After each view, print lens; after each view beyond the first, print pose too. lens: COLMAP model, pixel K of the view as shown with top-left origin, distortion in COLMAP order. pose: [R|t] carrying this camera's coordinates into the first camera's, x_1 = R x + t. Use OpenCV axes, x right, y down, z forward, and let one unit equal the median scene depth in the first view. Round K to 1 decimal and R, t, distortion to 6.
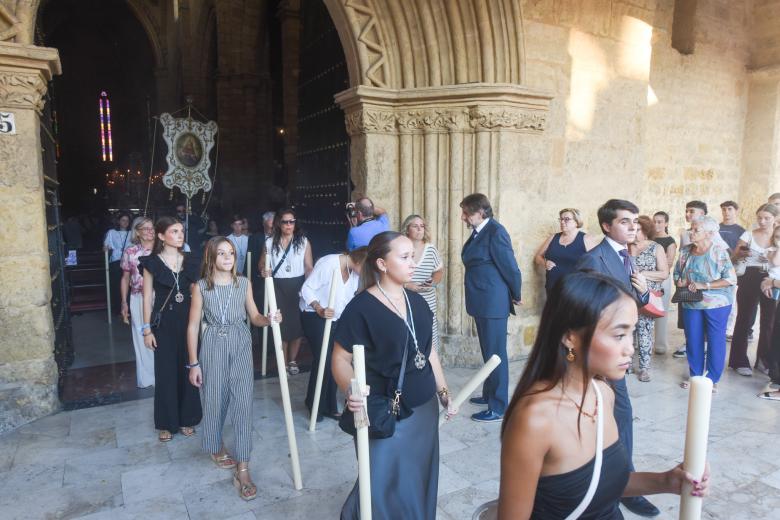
lens RADIAL K [[513.1, 0, 387.4], [0, 513.1, 264.2], [0, 0, 1]] dist [0.000401, 0.000928]
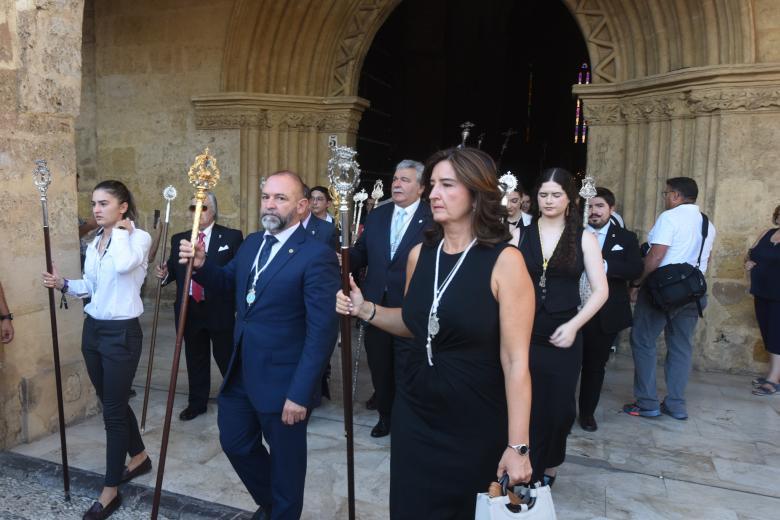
lens RADIAL K [[666.5, 0, 288.6], [0, 666.5, 259.1], [0, 0, 1]] dist [0.000767, -0.001780]
pose [[0.577649, 0.096176, -0.810600, 0.748562], [-0.111375, 0.993034, 0.038454, 0.037260], [0.808652, 0.068067, 0.584337, -0.299145]]
